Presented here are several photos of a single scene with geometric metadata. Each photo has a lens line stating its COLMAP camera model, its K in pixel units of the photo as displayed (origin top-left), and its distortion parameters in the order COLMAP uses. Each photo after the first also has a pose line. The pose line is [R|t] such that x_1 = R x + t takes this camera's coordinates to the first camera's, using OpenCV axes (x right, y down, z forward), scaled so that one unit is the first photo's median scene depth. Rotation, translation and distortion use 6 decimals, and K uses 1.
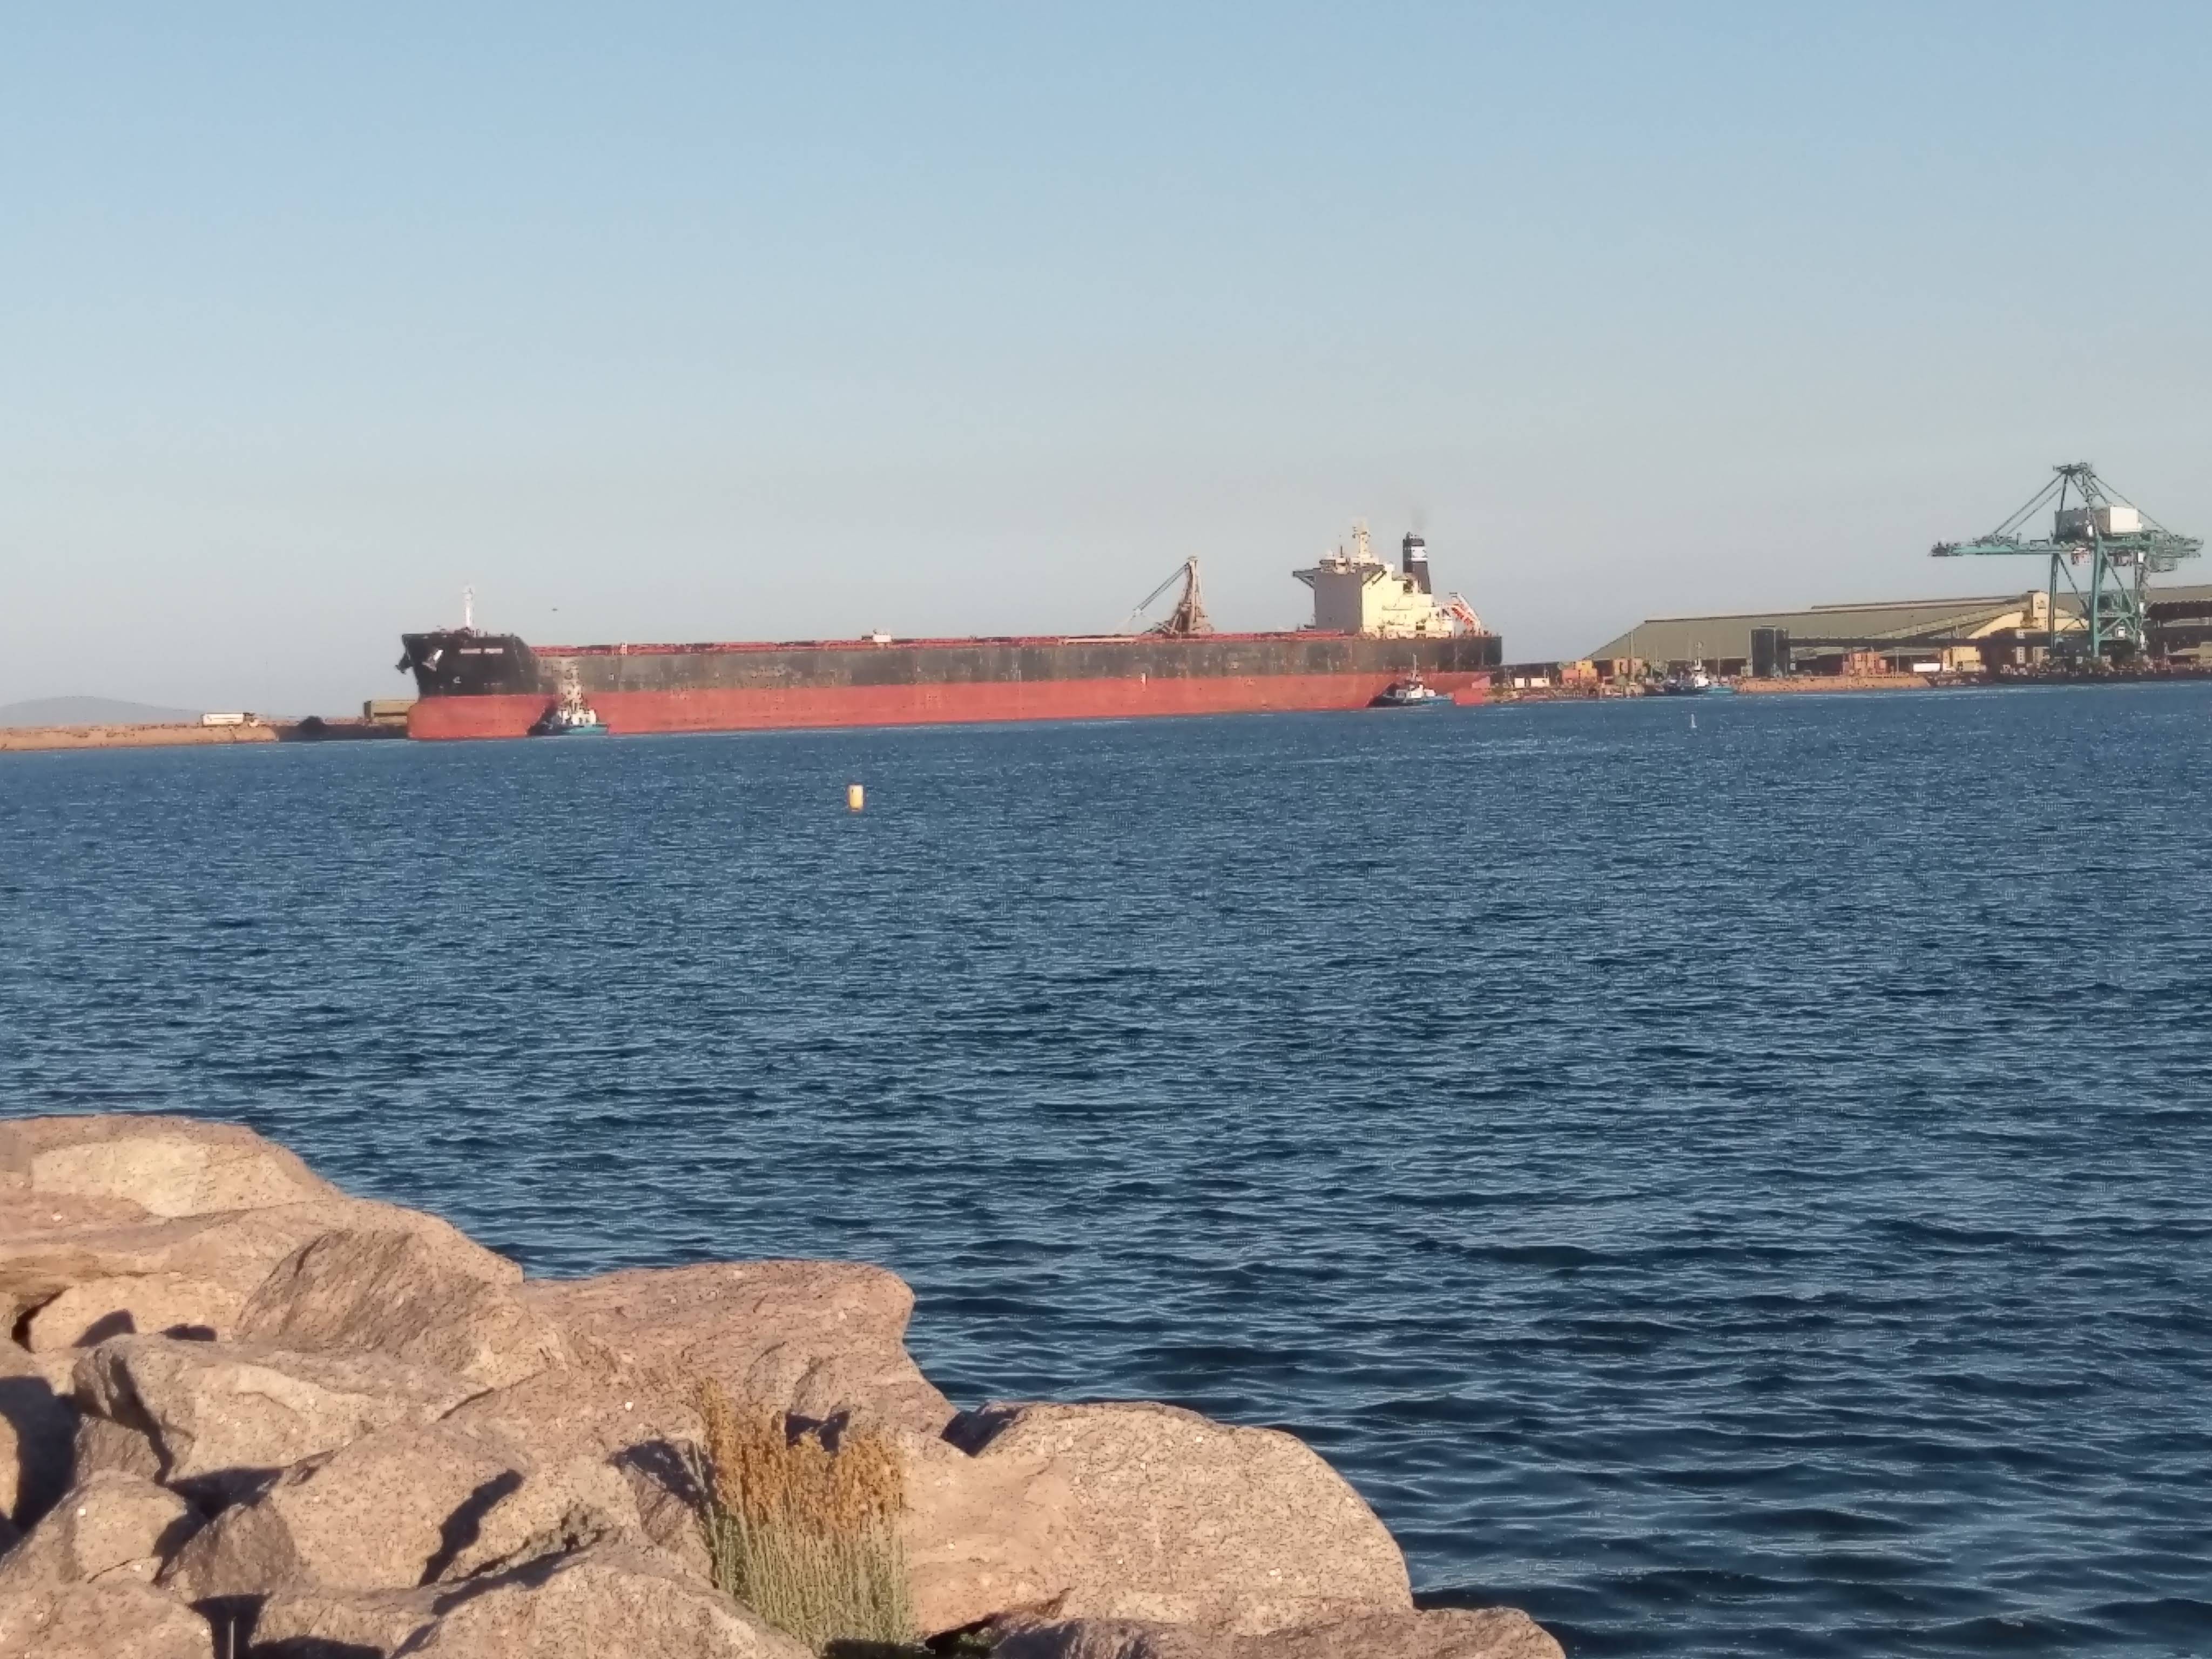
lens RADIAL K [[1675.4, 0, 1107.0], [0, 1675.4, 832.6], [0, 0, 1]] dist [-0.011975, -0.001566]
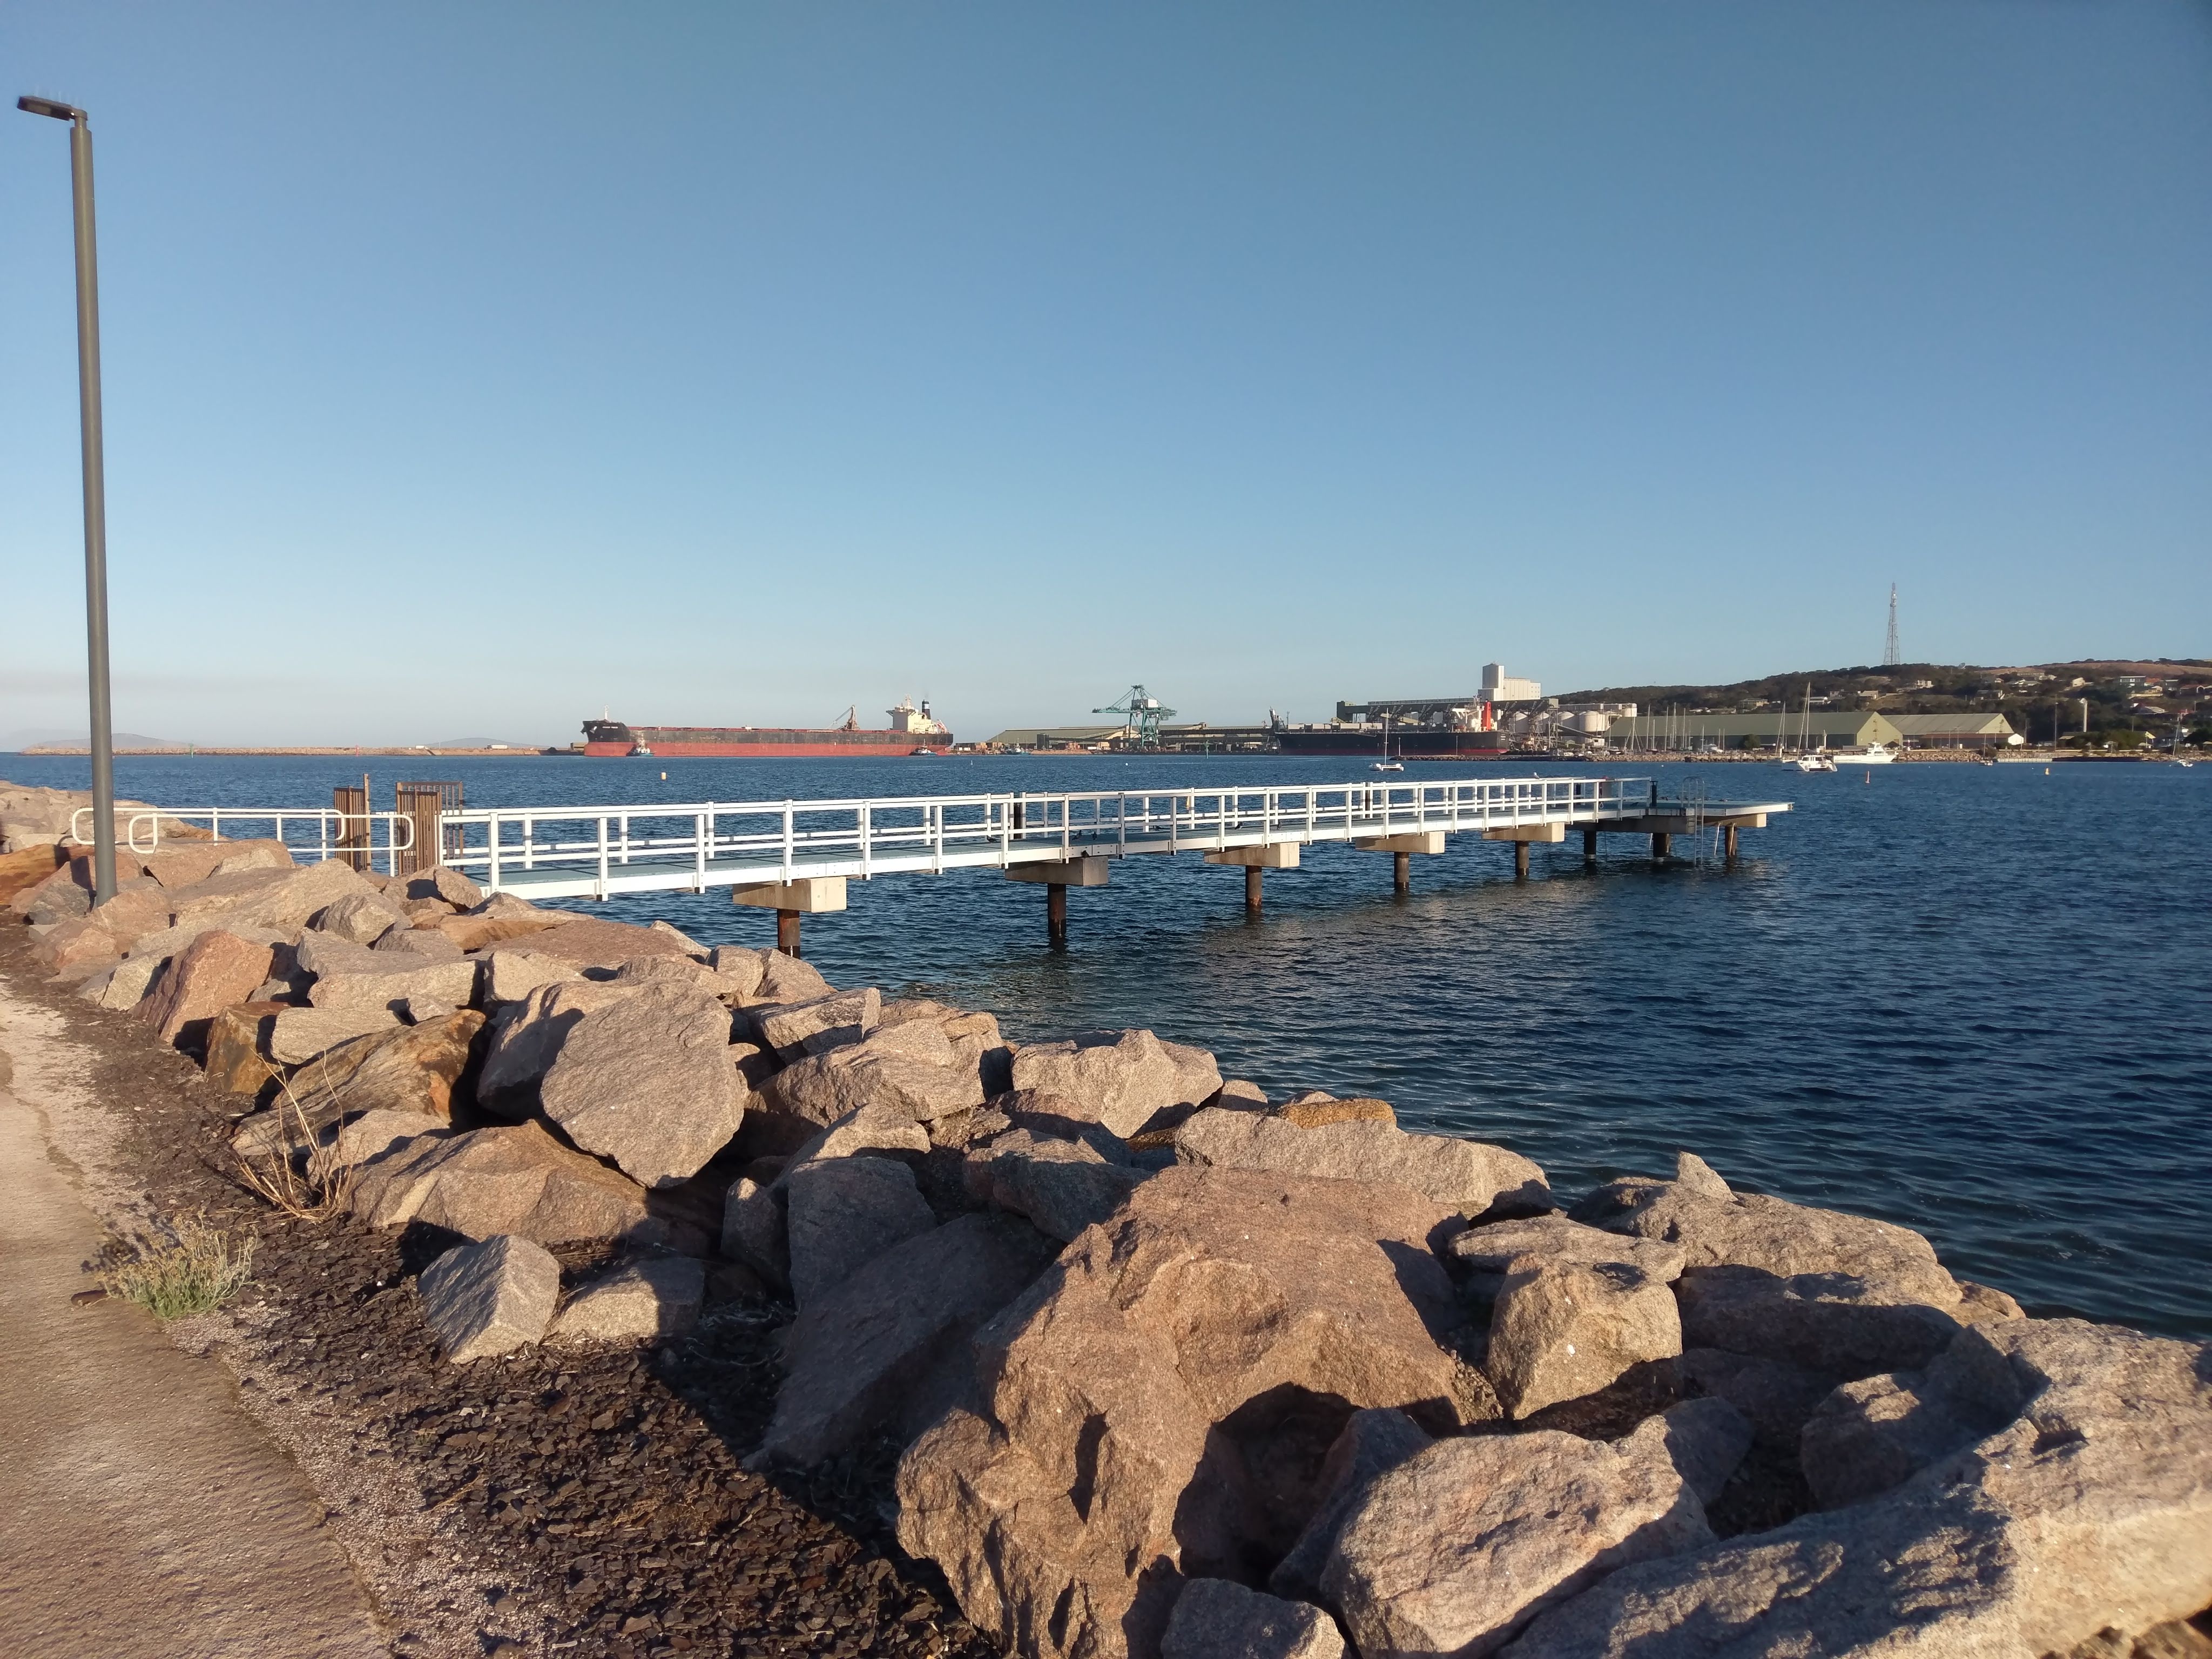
lens RADIAL K [[1675.4, 0, 1110.2], [0, 1675.4, 828.6], [0, 0, 1]] dist [-0.011975, -0.001566]
pose [[0.983502, 0.023172, 0.179406, -0.030897], [-0.016725, 0.999162, -0.037362, 0.167961], [-0.180121, 0.033745, 0.983065, -2.082313]]
